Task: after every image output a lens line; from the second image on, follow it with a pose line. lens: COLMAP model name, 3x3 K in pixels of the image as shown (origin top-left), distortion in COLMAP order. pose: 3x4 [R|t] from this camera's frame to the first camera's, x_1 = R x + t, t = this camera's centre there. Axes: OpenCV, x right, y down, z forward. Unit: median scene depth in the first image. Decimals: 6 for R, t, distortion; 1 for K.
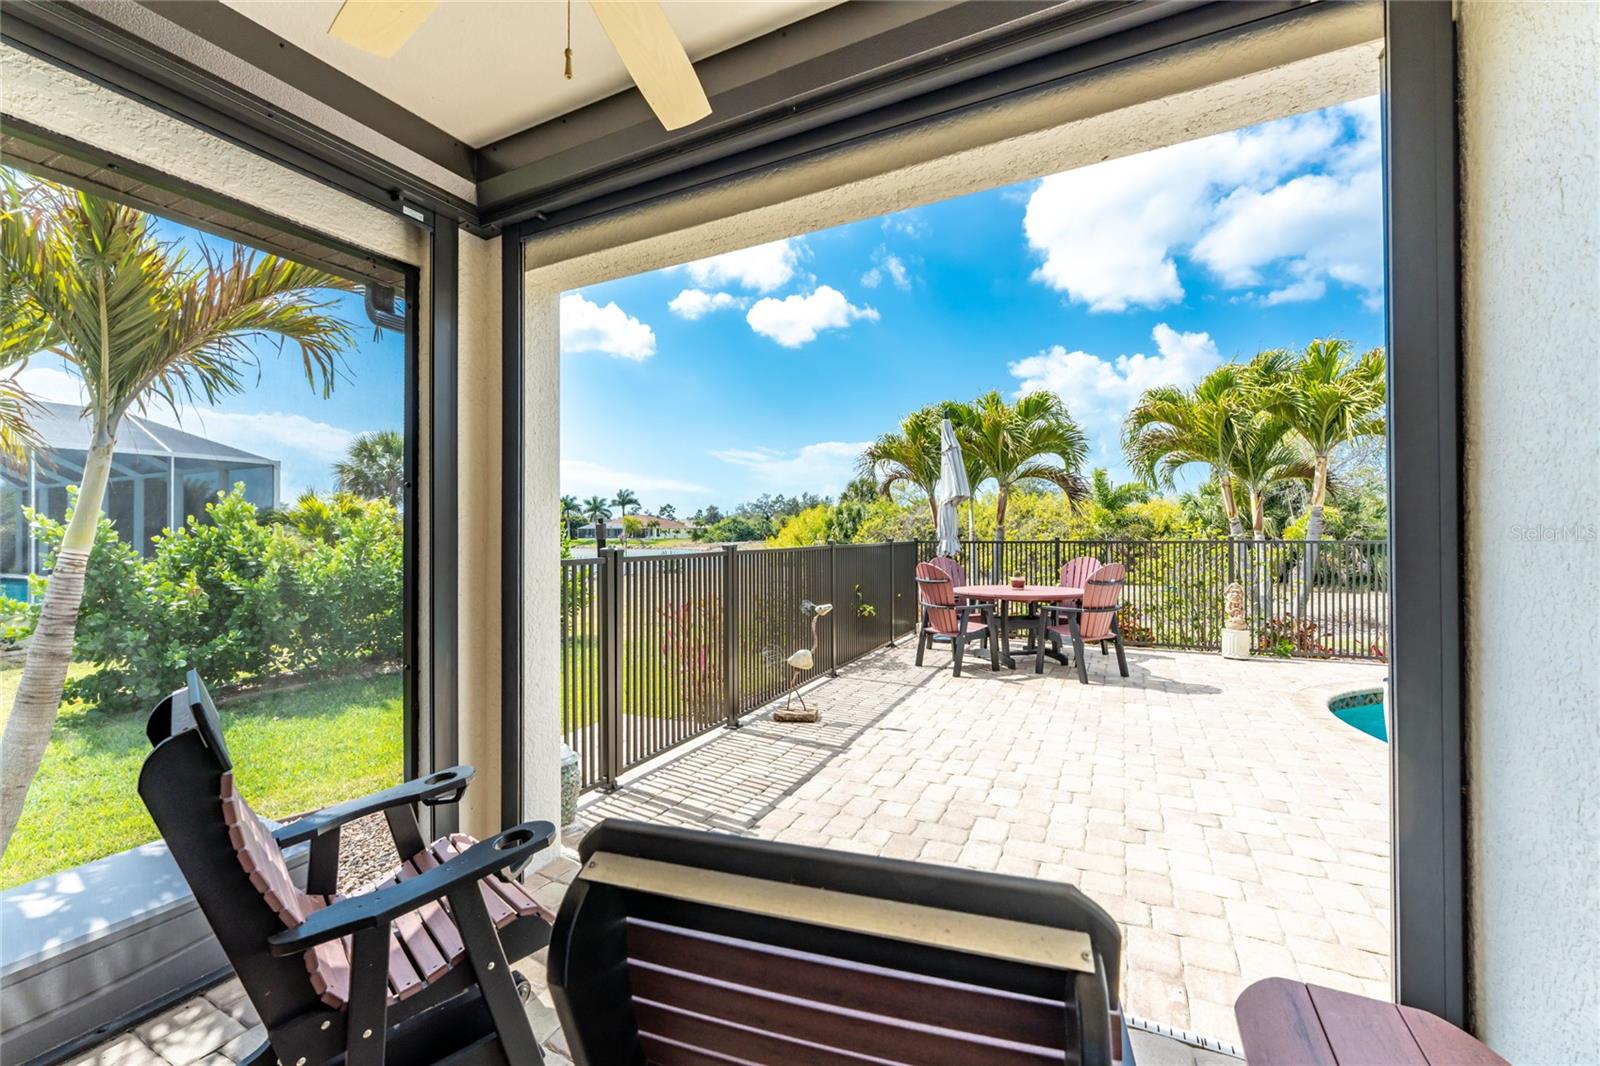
lens RADIAL K [[641.9, 0, 794.1], [0, 641.9, 539.0], [0, 0, 1]] dist [-0.000704, -0.000378]
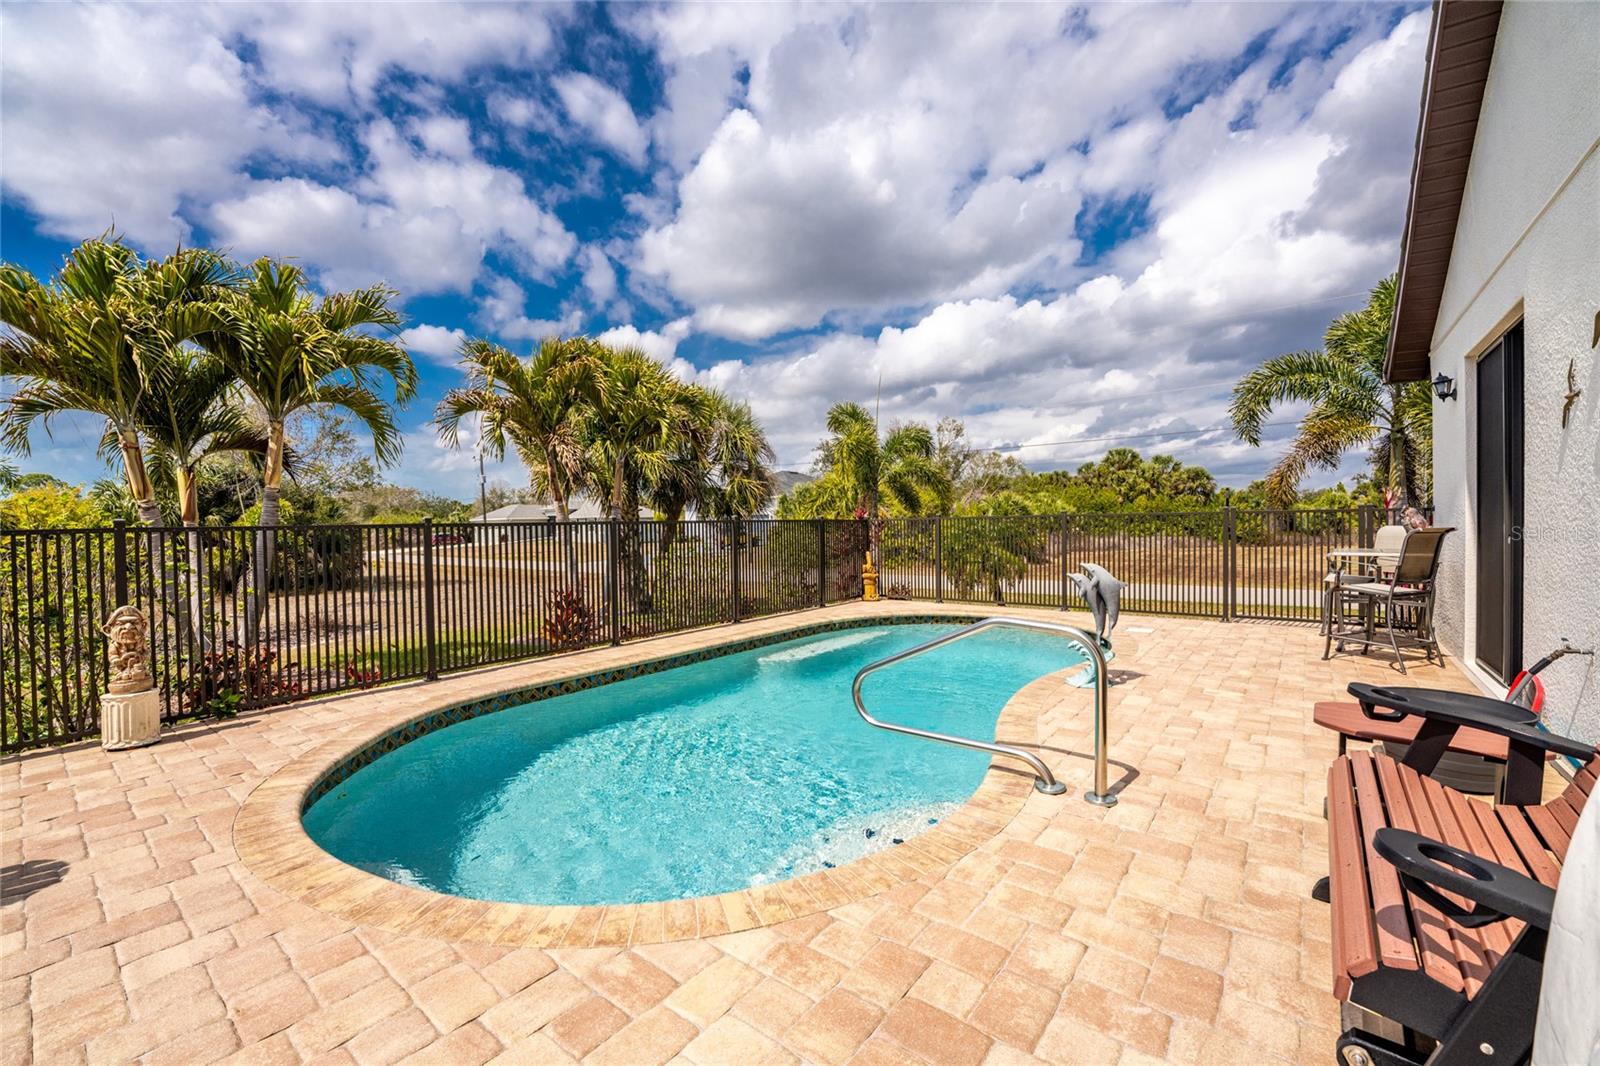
lens RADIAL K [[649.5, 0, 797.4], [0, 649.5, 519.5], [0, 0, 1]] dist [-0.022332, 0.000684]
pose [[0.197817, 0.006103, 0.980220, 0.184104], [0.029516, 0.999490, -0.012180, 0.012965], [-0.979794, 0.031341, 0.197536, 0.226769]]
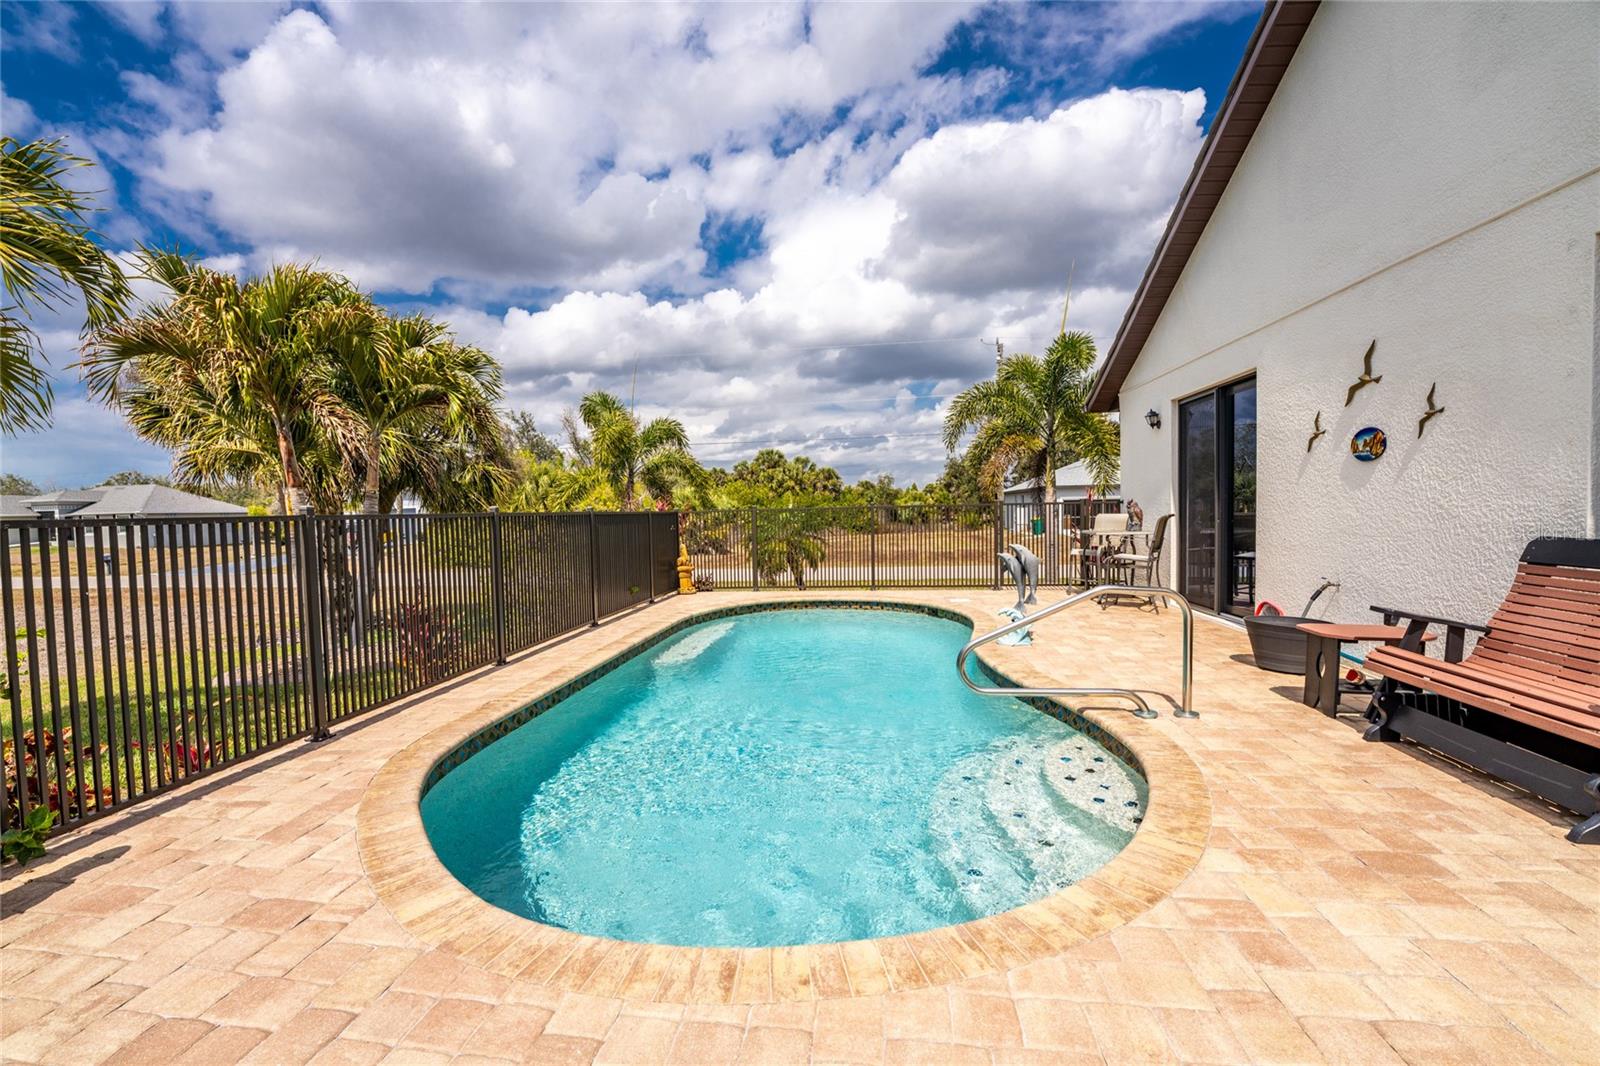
lens RADIAL K [[649.5, 0, 797.4], [0, 649.5, 519.5], [0, 0, 1]] dist [-0.022332, 0.000684]
pose [[-0.331219, -0.001637, 0.943553, 0.206384], [0.036345, 0.999234, 0.014492, 0.008535], [-0.942854, 0.039094, -0.330906, 0.472440]]
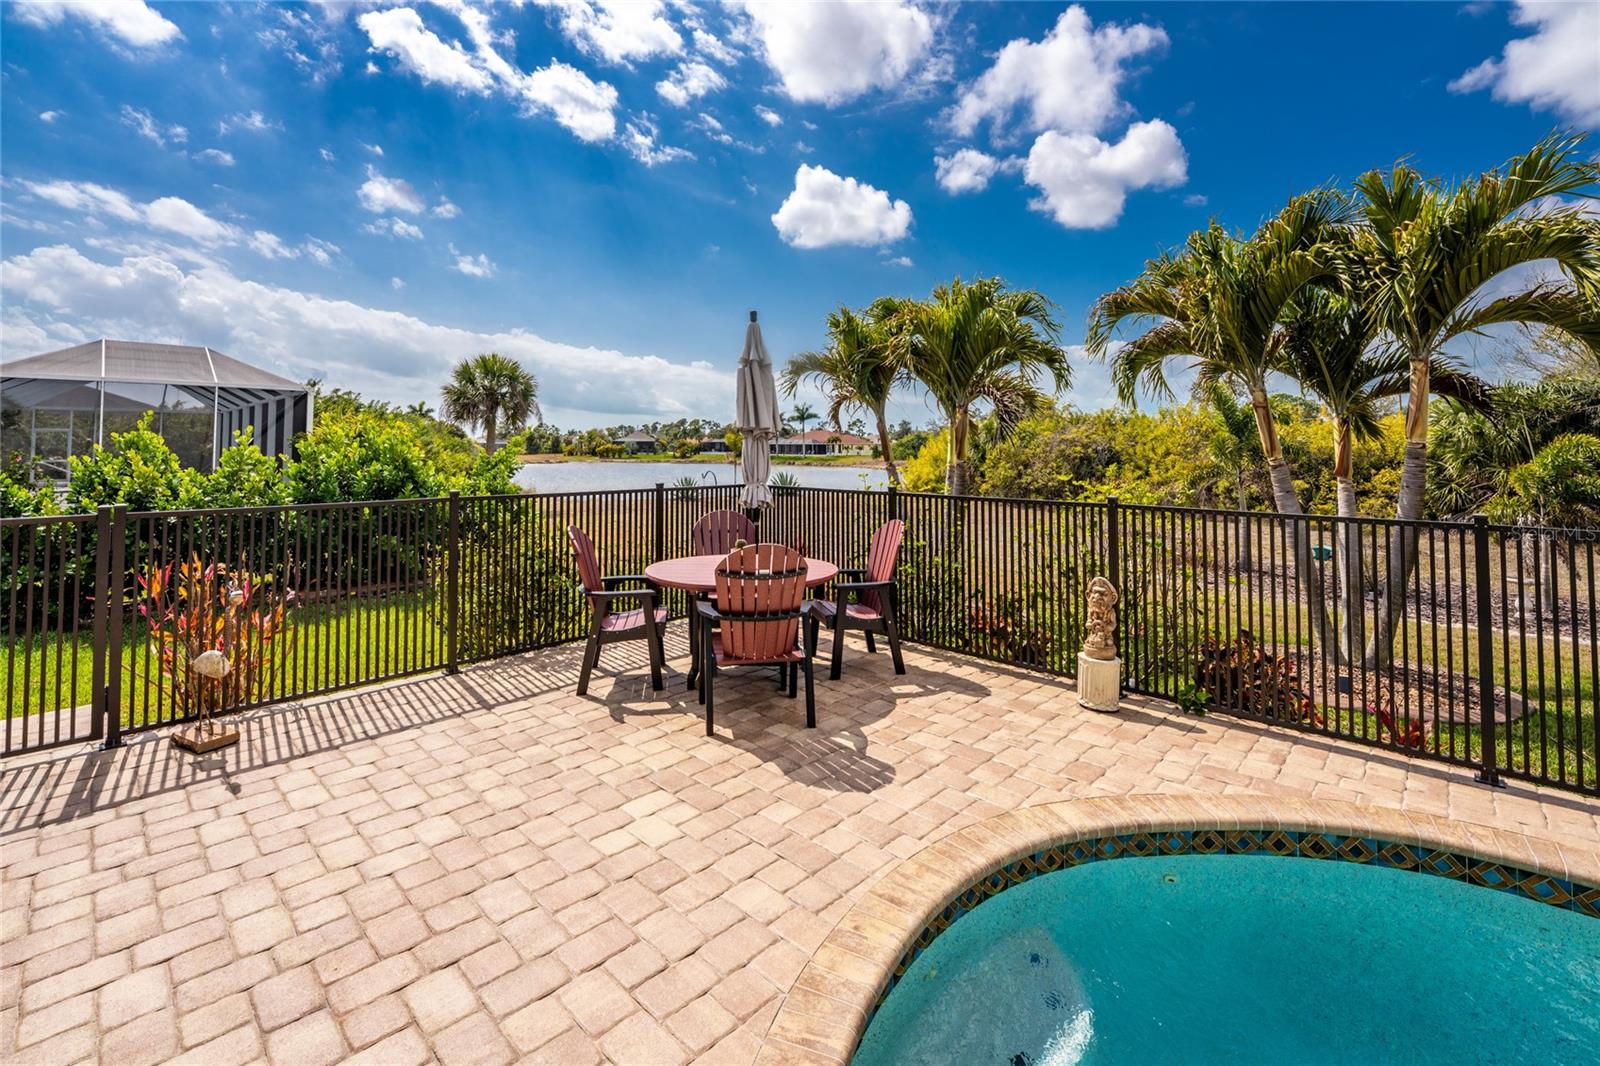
lens RADIAL K [[683.3, 0, 801.2], [0, 683.3, 404.9], [0, 0, 1]] dist [-0.018309, 0.000142]
pose [[0.959139, -0.005434, -0.282883, 0.397868], [-0.015459, 0.997316, -0.071571, -0.027648], [0.282513, 0.073020, 0.956480, 0.199670]]
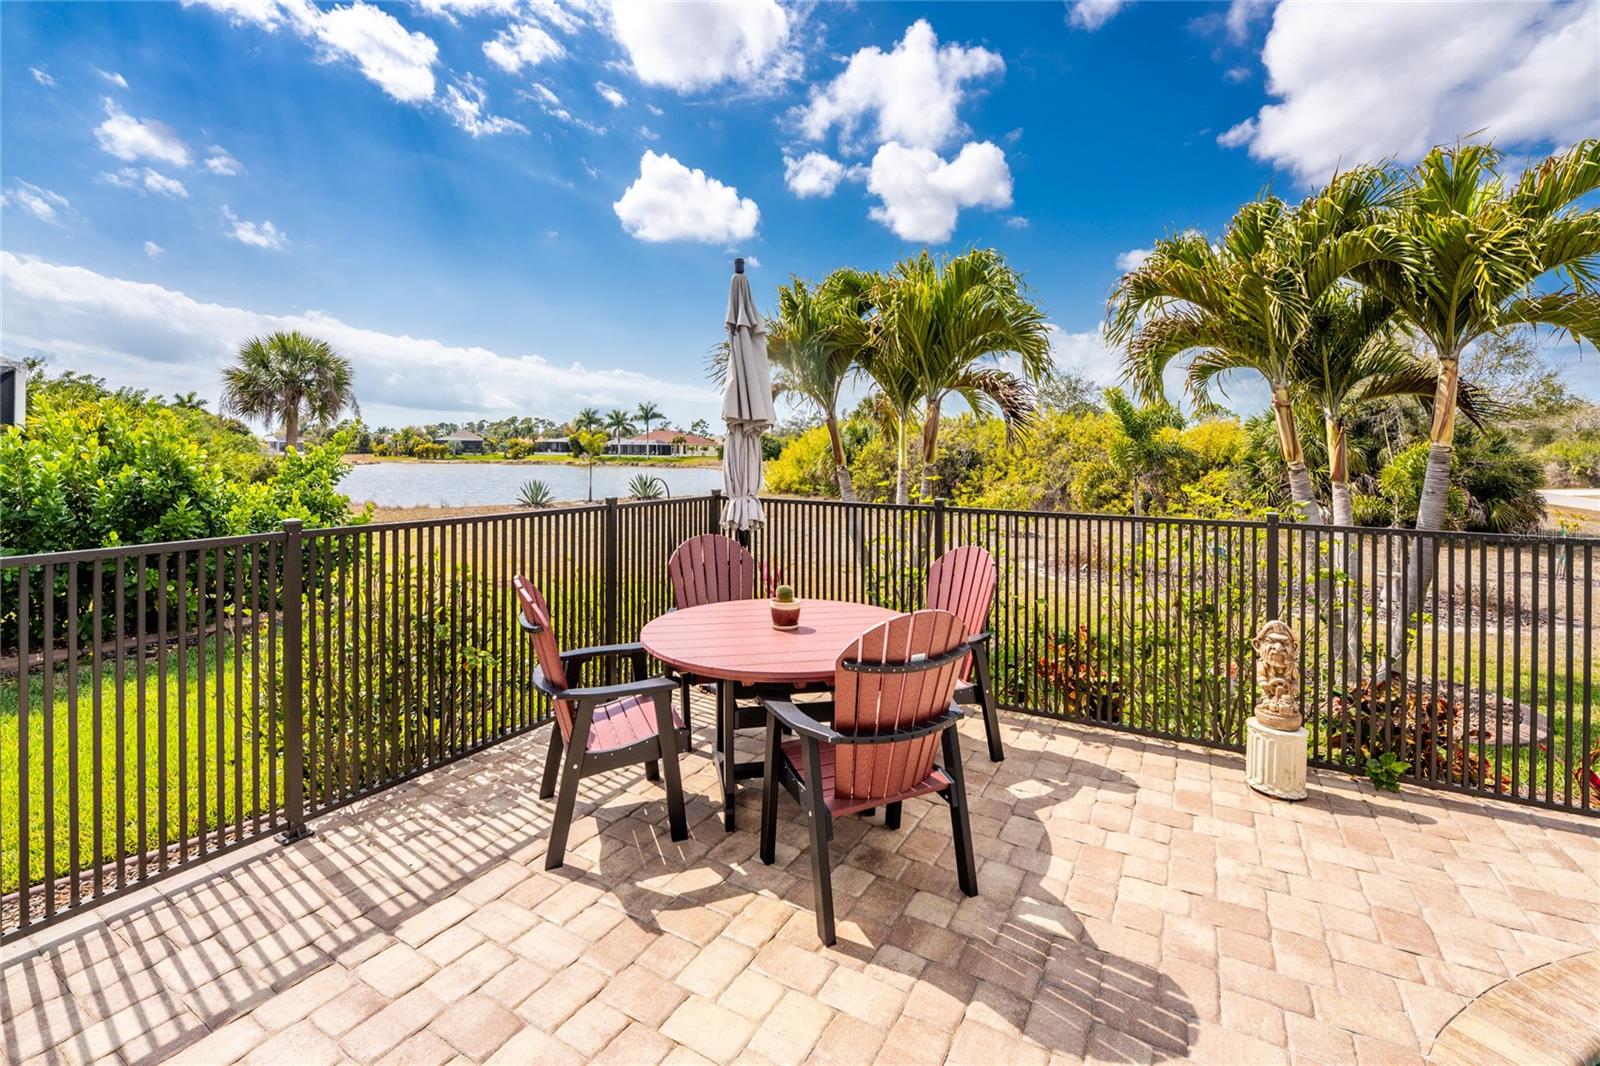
lens RADIAL K [[680.6, 0, 800.3], [0, 680.6, 448.2], [0, 0, 1]] dist [-0.025371, 0.002296]
pose [[0.998286, 0.017000, -0.055993, 0.248815], [-0.017787, 0.999749, -0.013588, -0.026970], [0.055748, 0.014561, 0.998339, 0.335232]]
